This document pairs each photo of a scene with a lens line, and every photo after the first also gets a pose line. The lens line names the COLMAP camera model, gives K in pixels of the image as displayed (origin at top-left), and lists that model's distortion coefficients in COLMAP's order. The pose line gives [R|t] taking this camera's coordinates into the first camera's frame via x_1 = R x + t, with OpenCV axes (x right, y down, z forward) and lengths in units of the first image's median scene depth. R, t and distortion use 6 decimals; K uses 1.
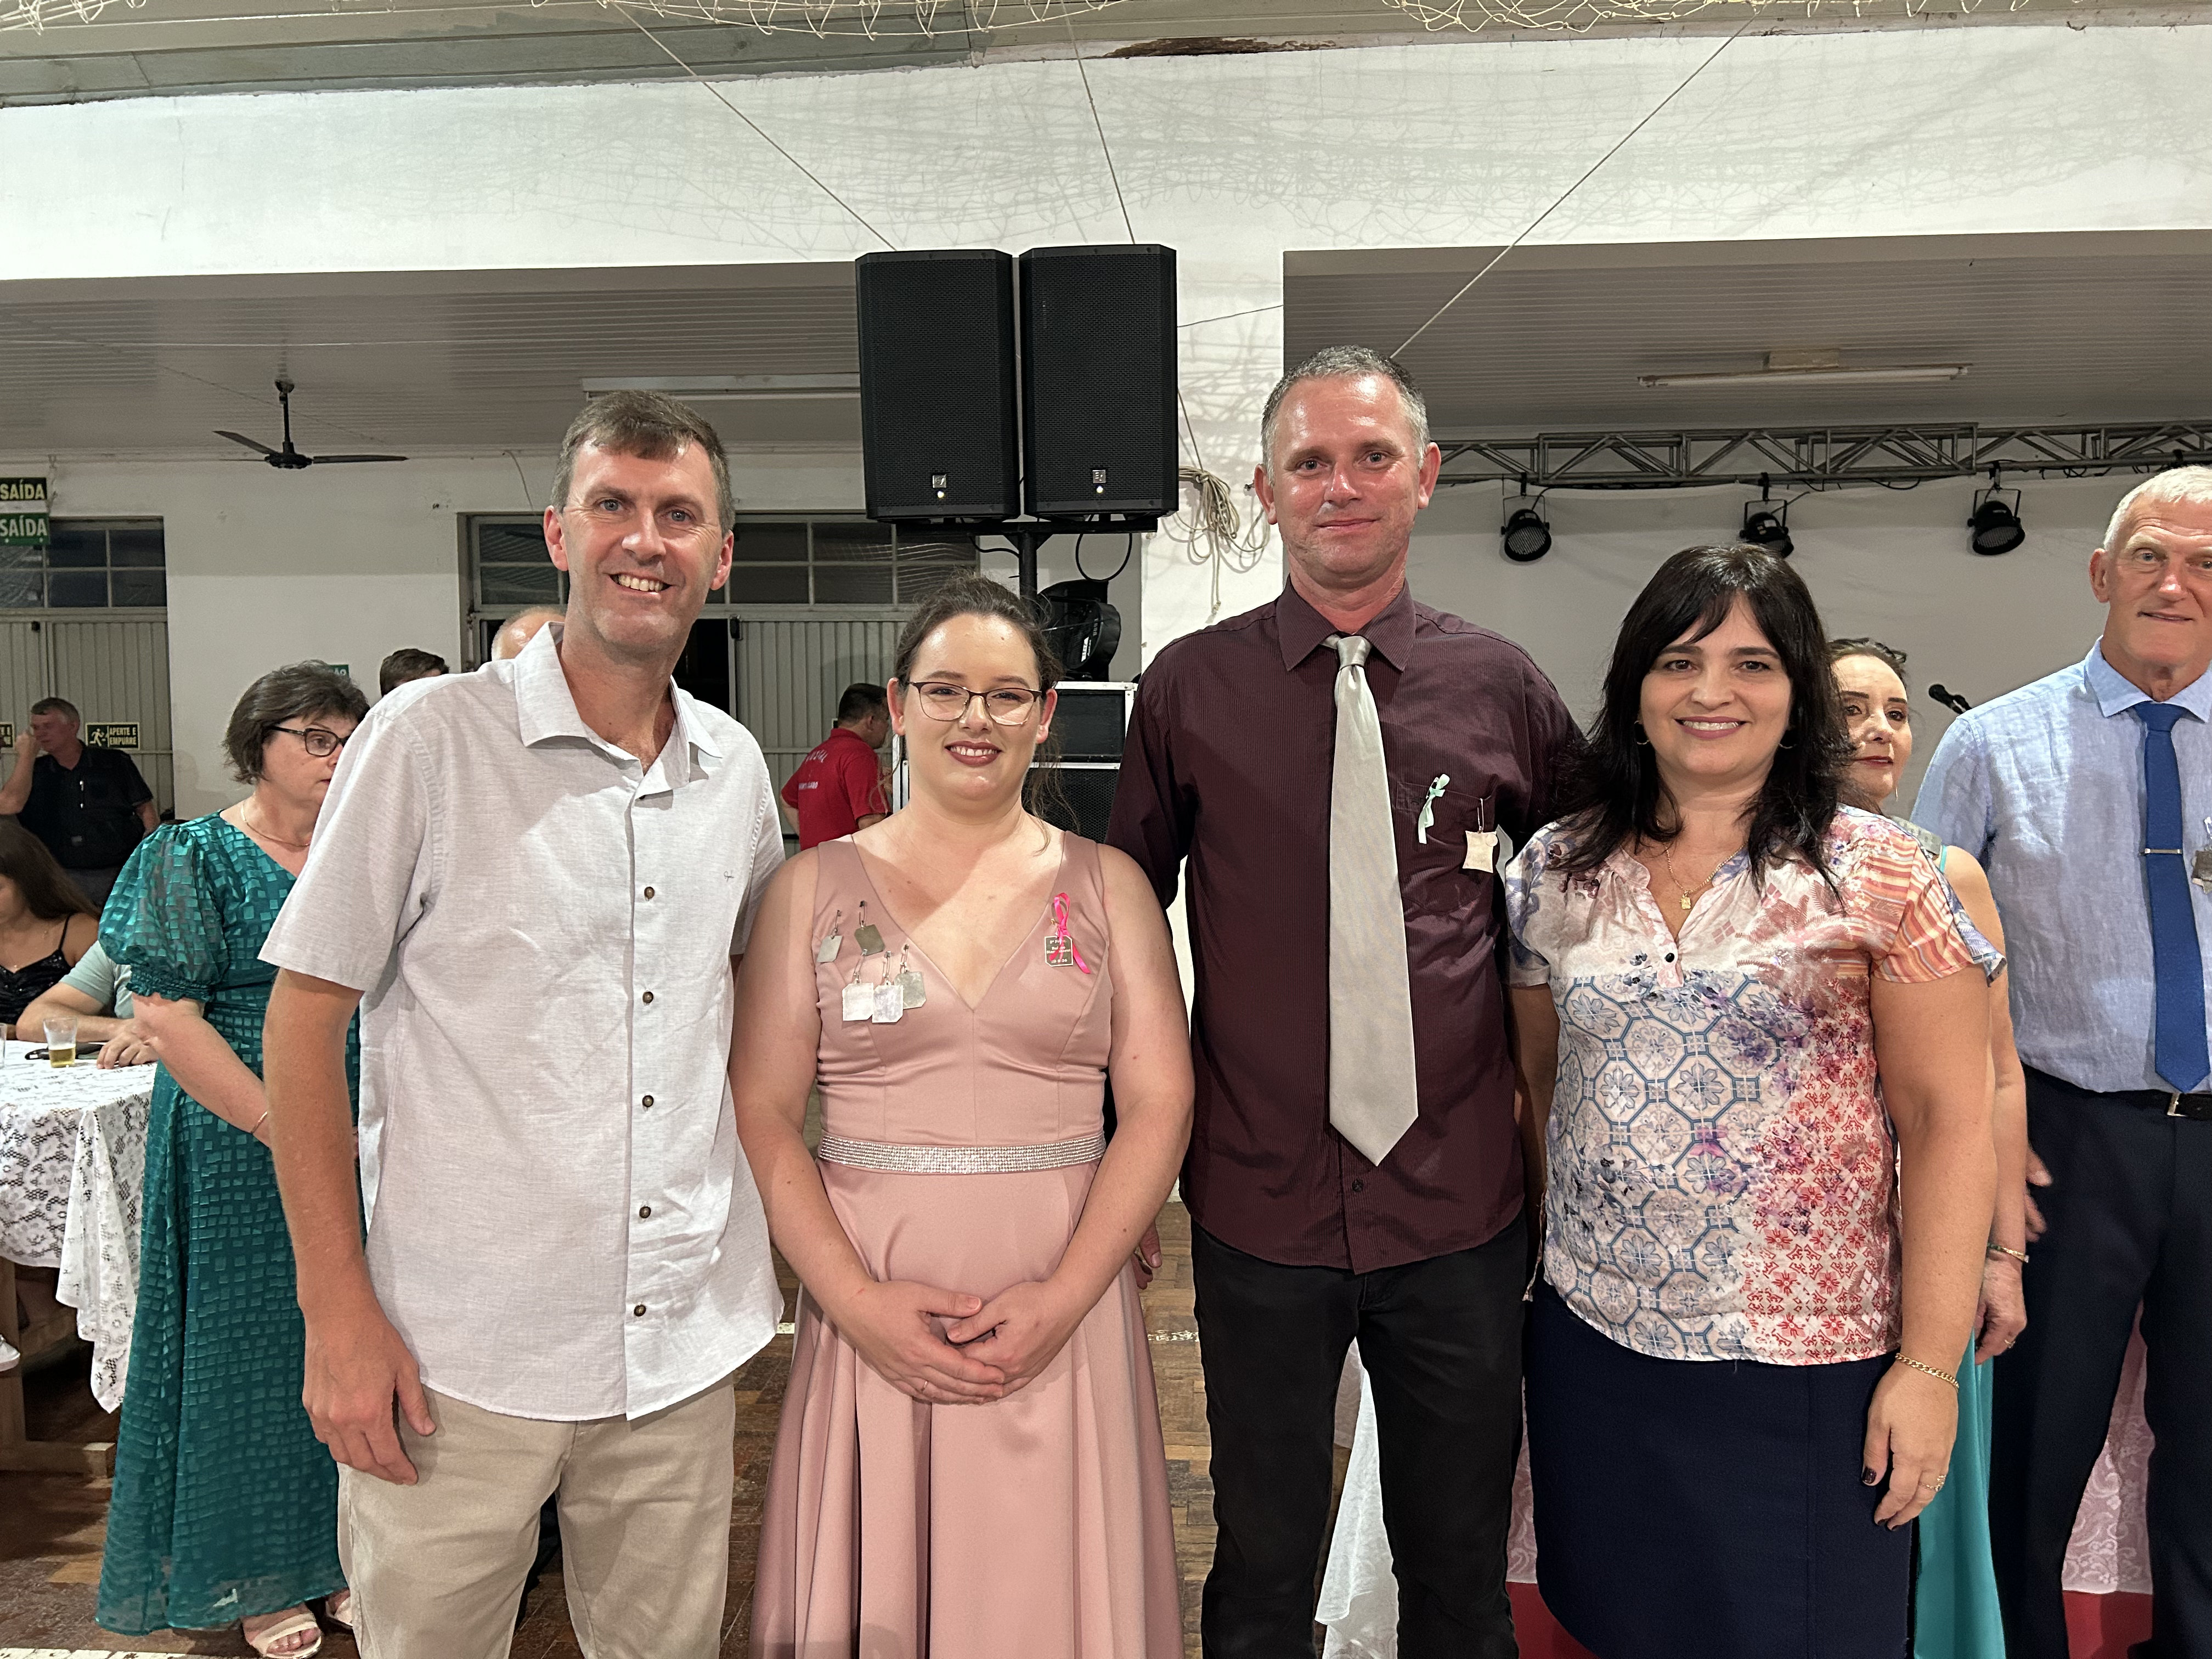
lens RADIAL K [[1641.1, 0, 1099.5], [0, 1641.1, 824.4], [0, 0, 1]] dist [0.043854, -0.042814]
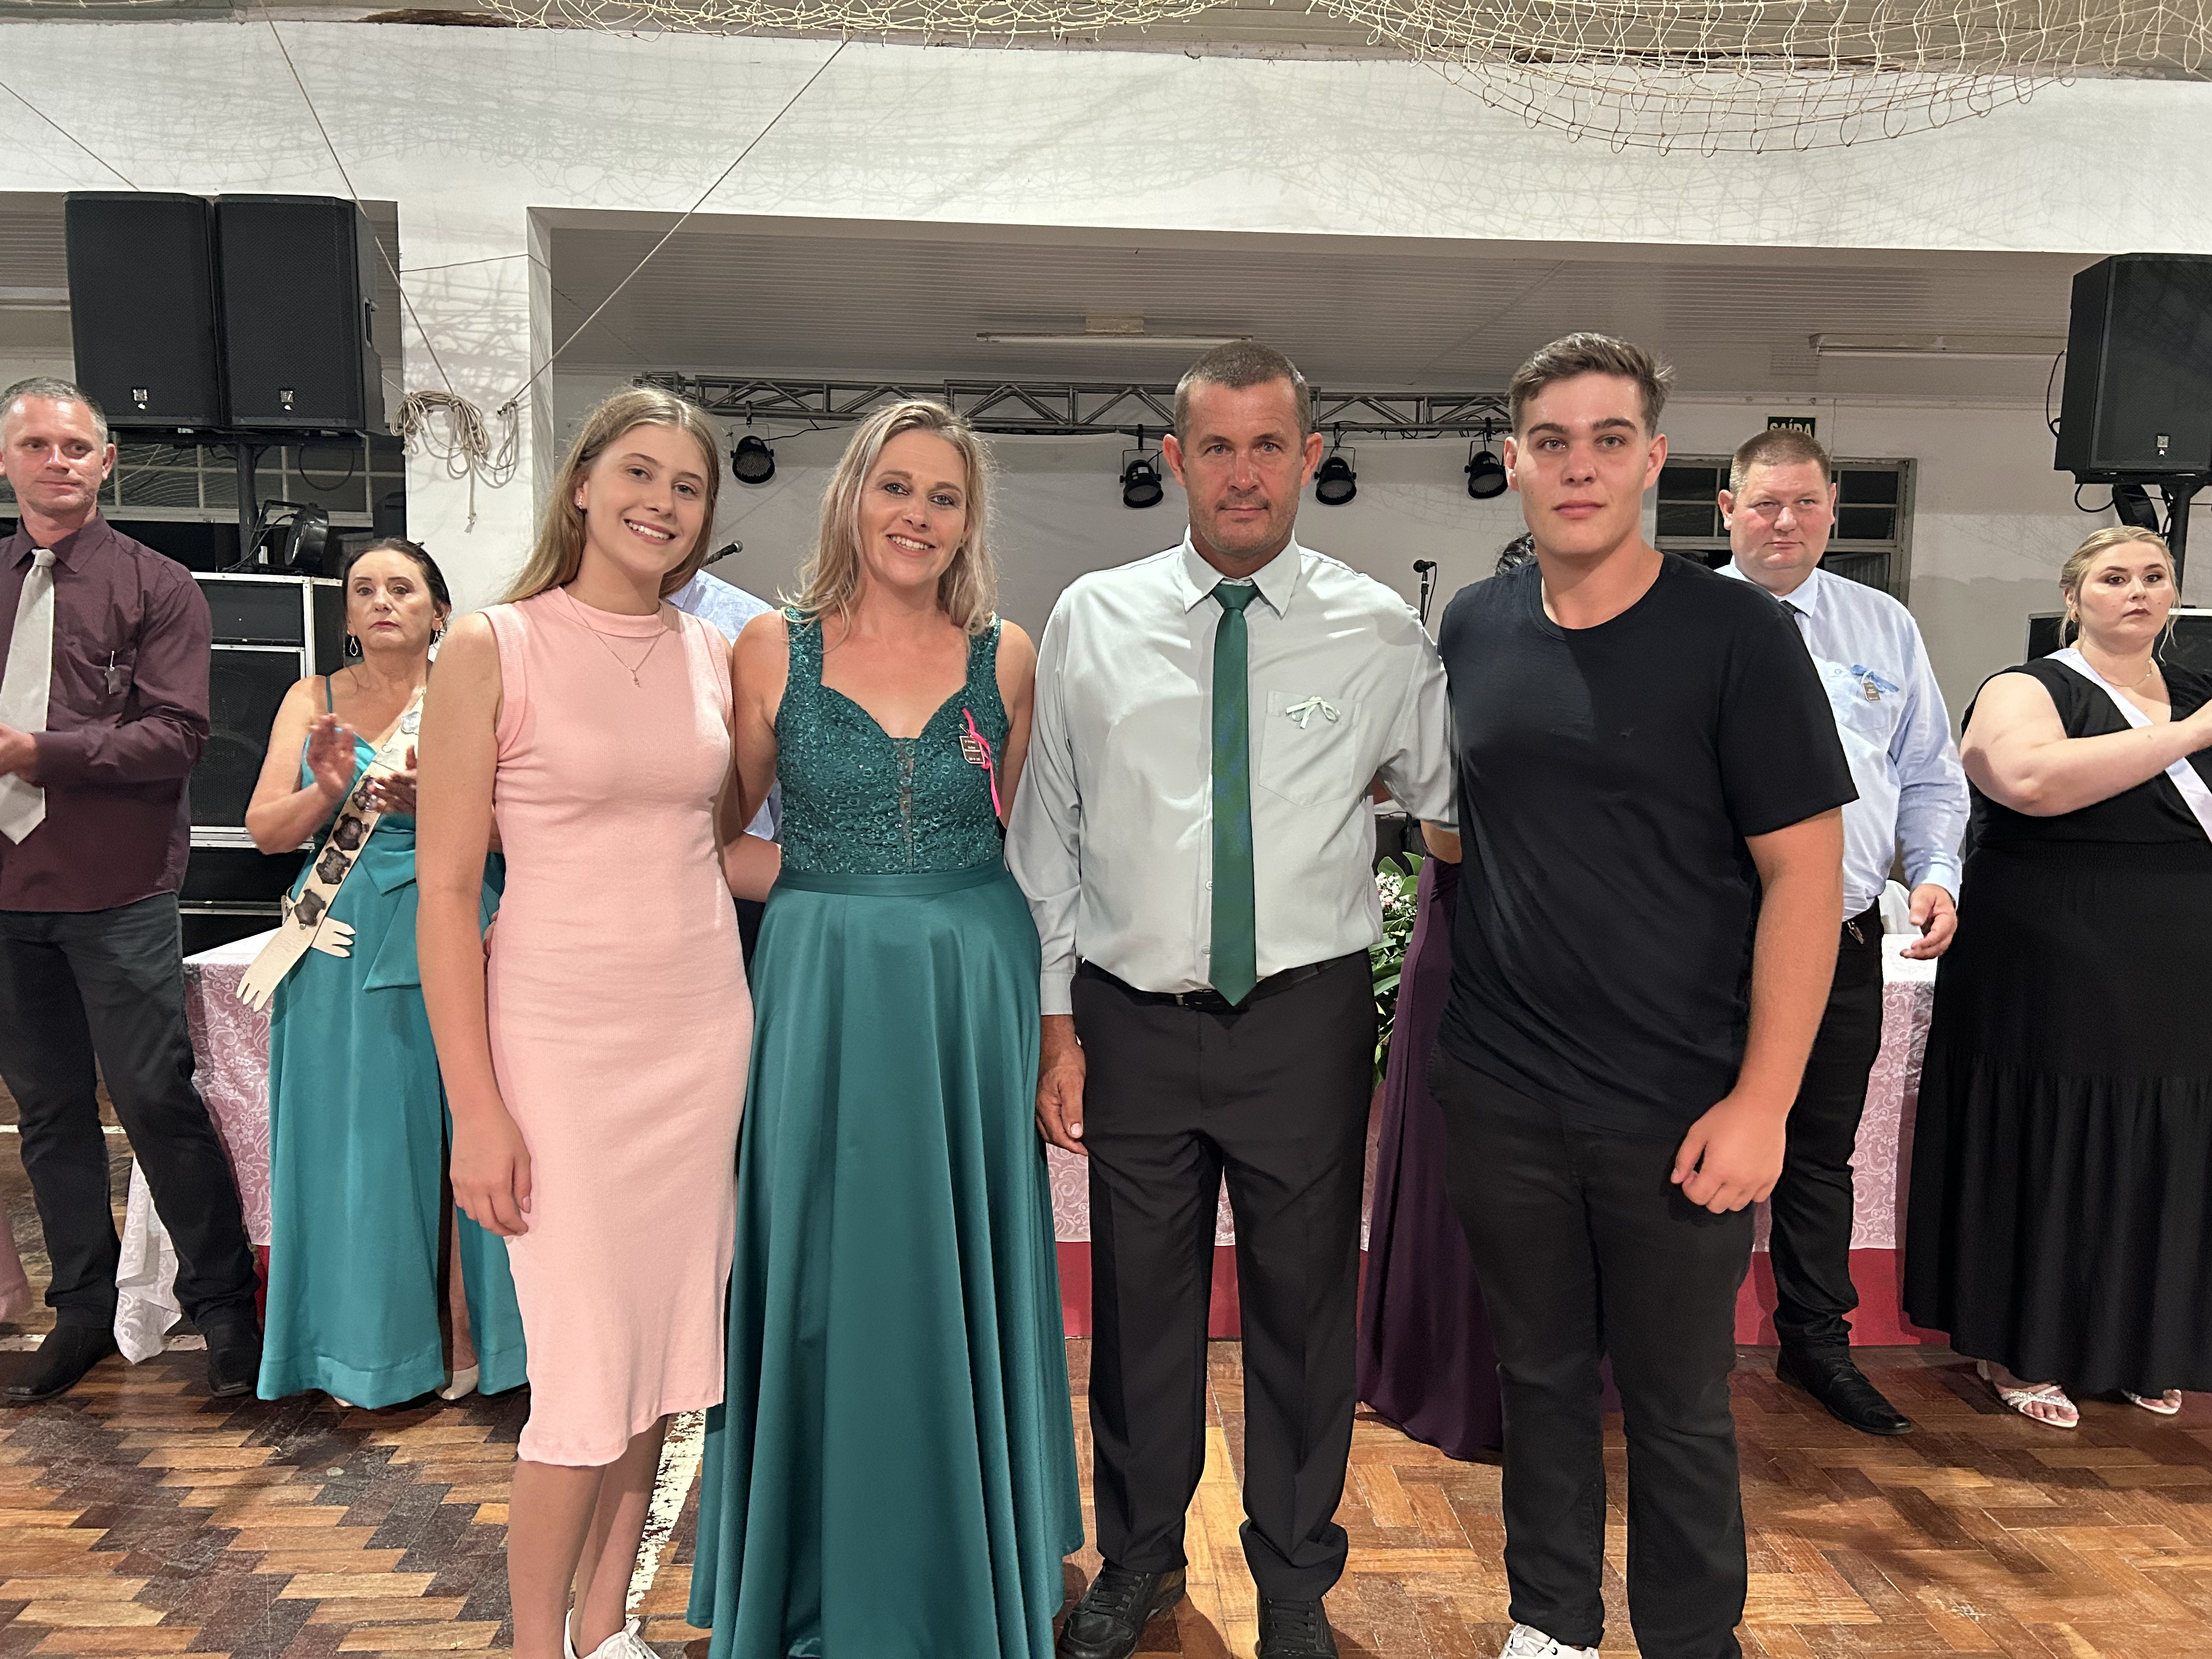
lens RADIAL K [[1647.5, 0, 1102.8], [0, 1647.5, 834.7], [0, 0, 1]] dist [0.039880, -0.036736]
pose [[0.993642, 0.010803, 0.112068, 0.380569], [-0.015782, 0.998923, 0.043634, 0.029221], [-0.111476, -0.045126, 0.992742, -0.200570]]
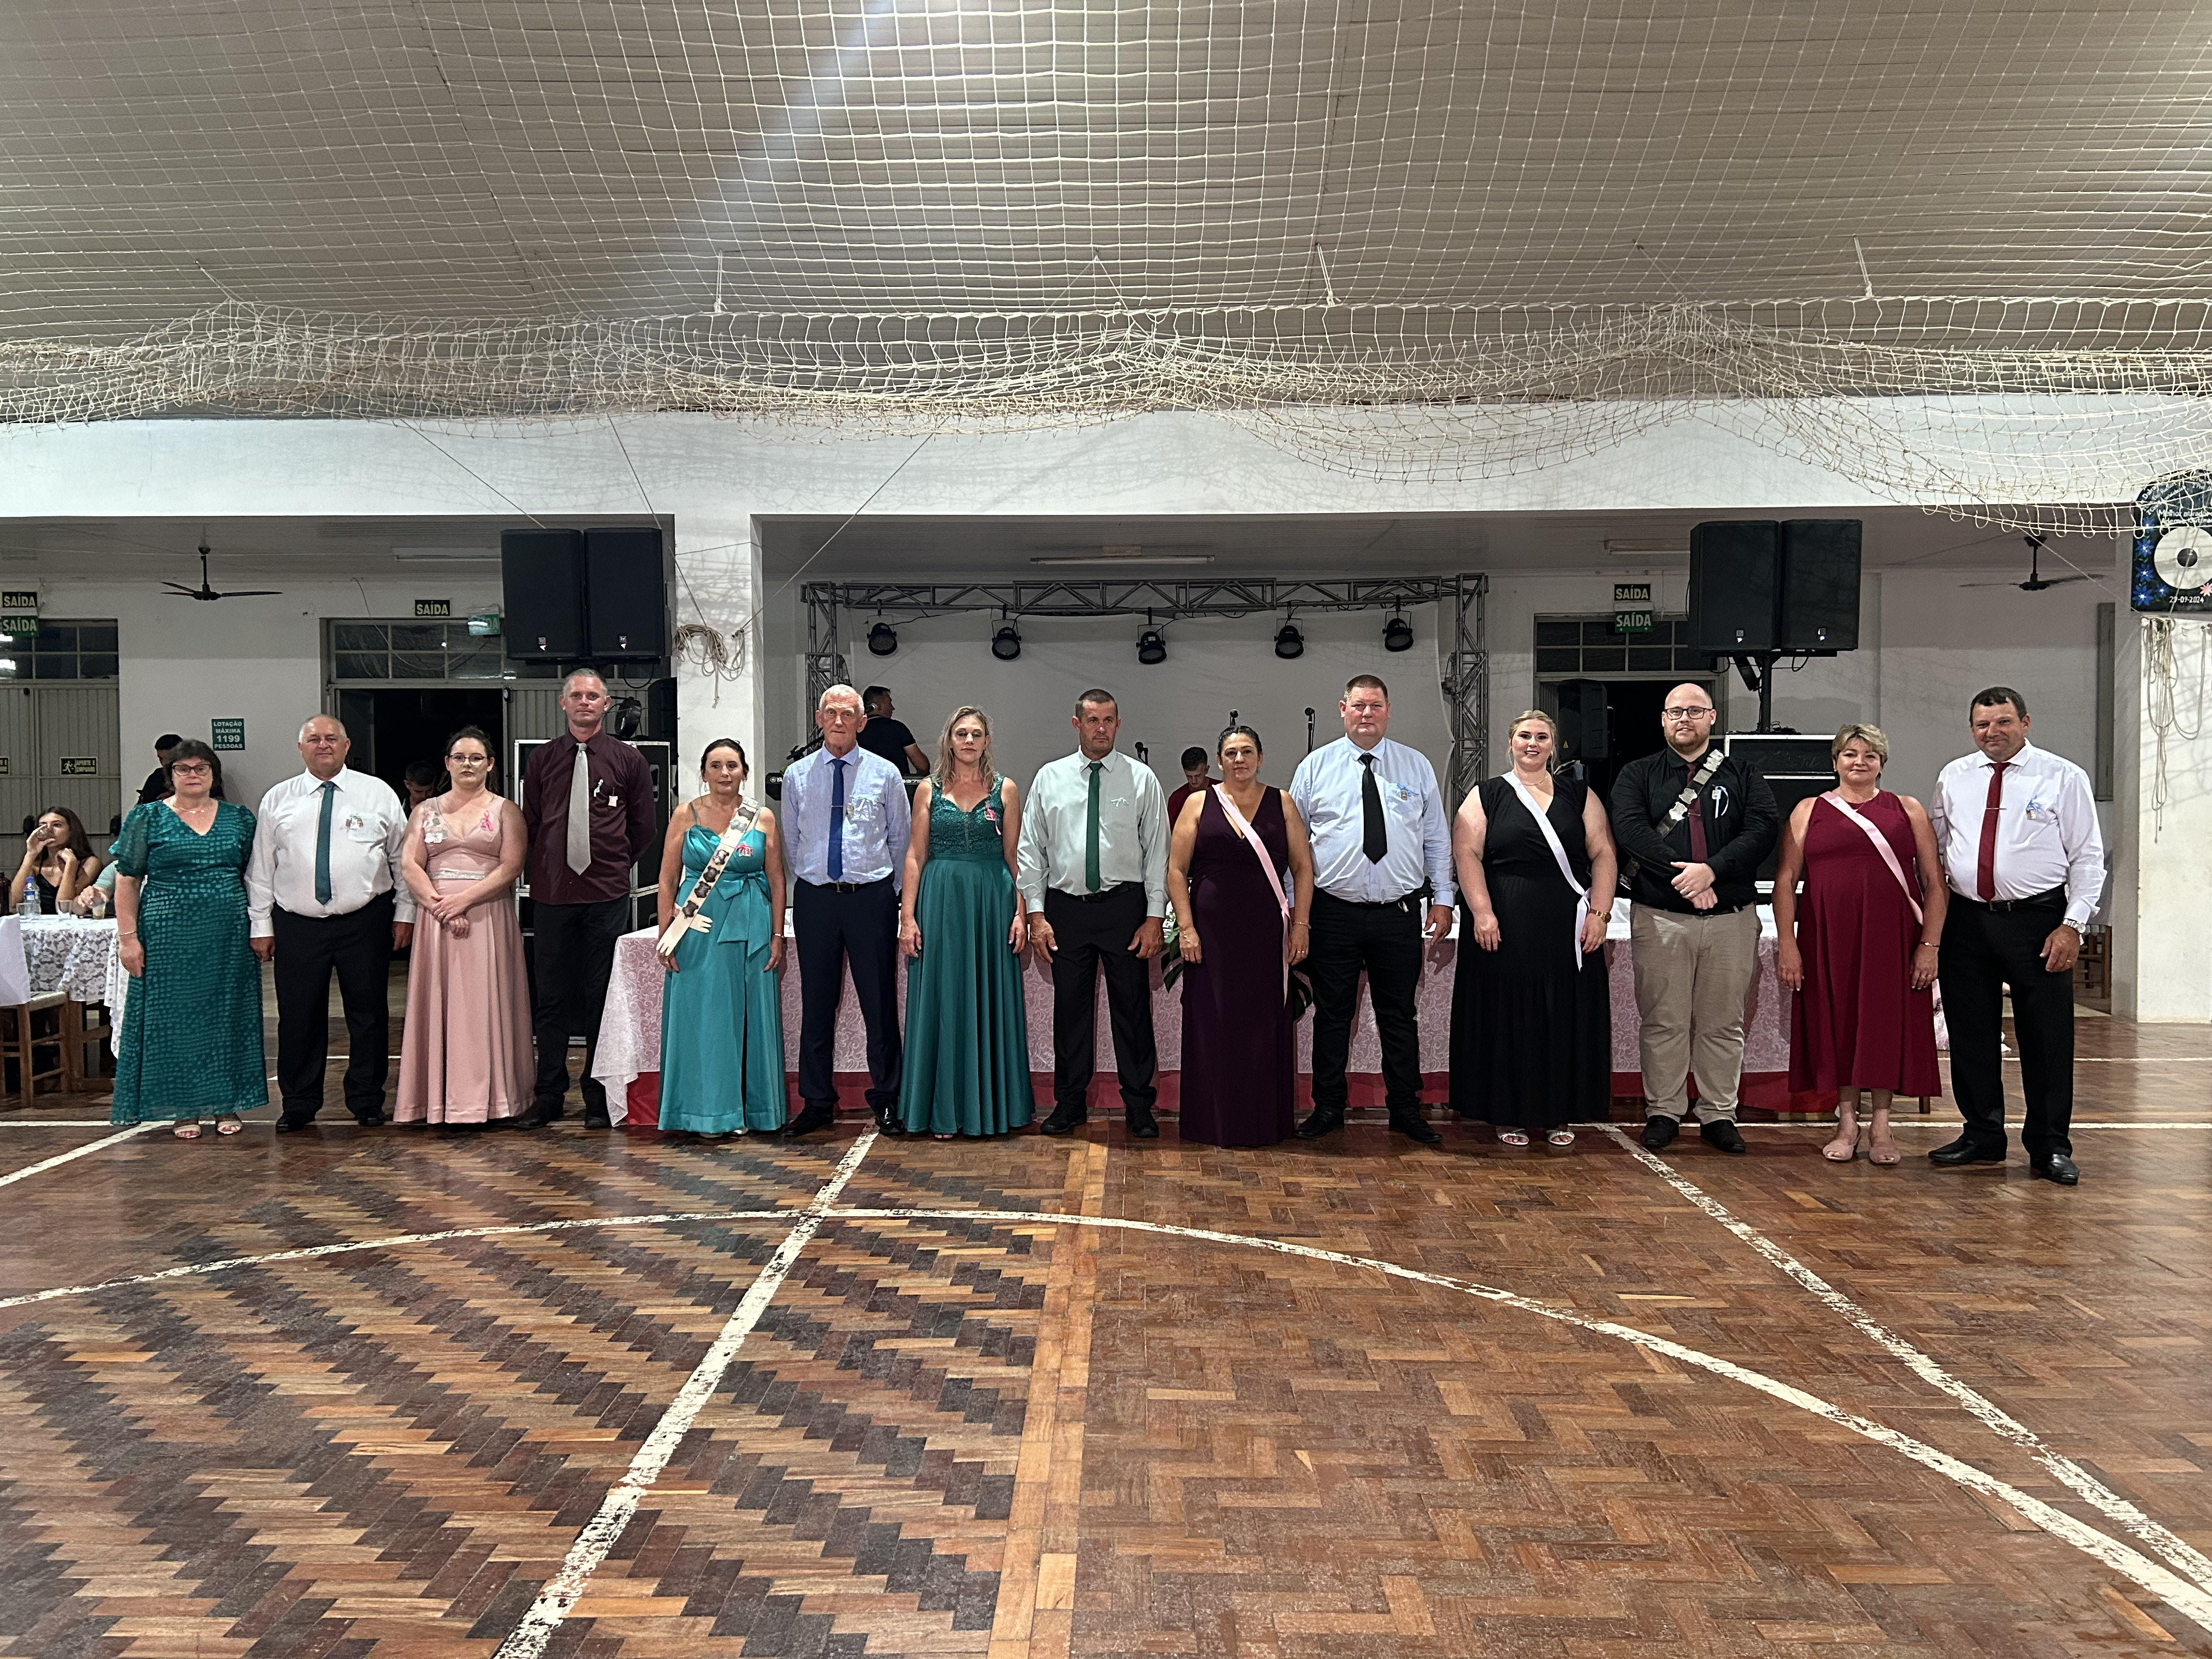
lens RADIAL K [[1665.4, 0, 1106.0], [0, 1665.4, 821.7], [0, 0, 1]] dist [0.066119, -0.073119]
pose [[0.999073, 0.001062, 0.043040, 0.436440], [-0.000126, 0.999764, -0.021743, 0.049492], [-0.043053, 0.021717, 0.998837, -0.932957]]
